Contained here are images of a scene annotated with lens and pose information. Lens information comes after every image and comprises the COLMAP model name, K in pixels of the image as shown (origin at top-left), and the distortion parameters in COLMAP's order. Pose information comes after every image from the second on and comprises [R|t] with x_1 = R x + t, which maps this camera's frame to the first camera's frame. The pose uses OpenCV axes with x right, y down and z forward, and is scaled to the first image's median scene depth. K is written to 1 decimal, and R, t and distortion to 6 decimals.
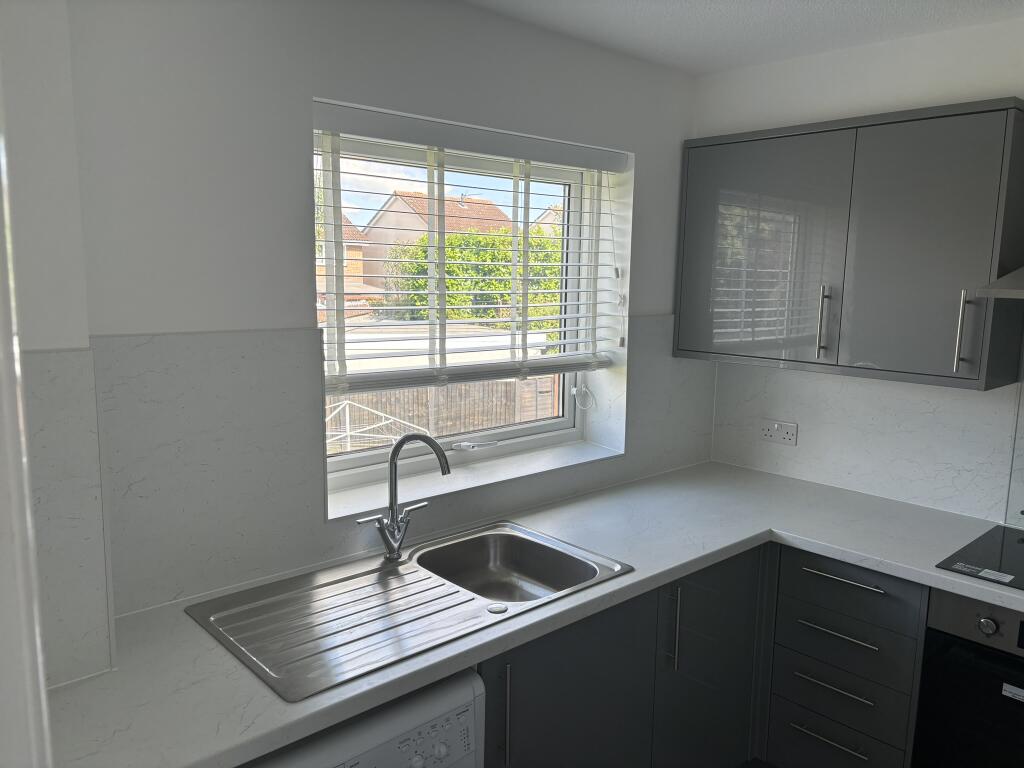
lens RADIAL K [[773.0, 0, 514.5], [0, 773.0, 383.2], [0, 0, 1]] dist [-0.004232, -0.011383]
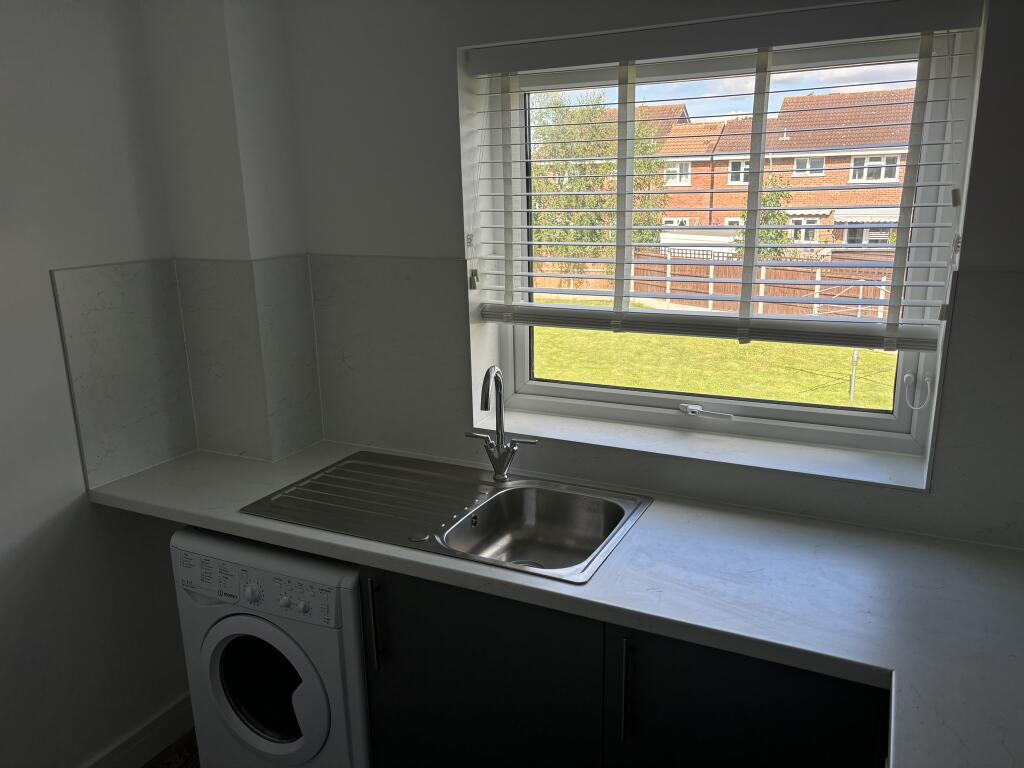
lens RADIAL K [[773.0, 0, 514.7], [0, 773.0, 387.2], [0, 0, 1]] dist [-0.004232, -0.011383]
pose [[0.365883, 0.203890, -0.908052, 0.693135], [-0.107838, 0.978423, 0.176239, -0.078265], [0.924392, 0.033439, 0.379975, 0.532036]]
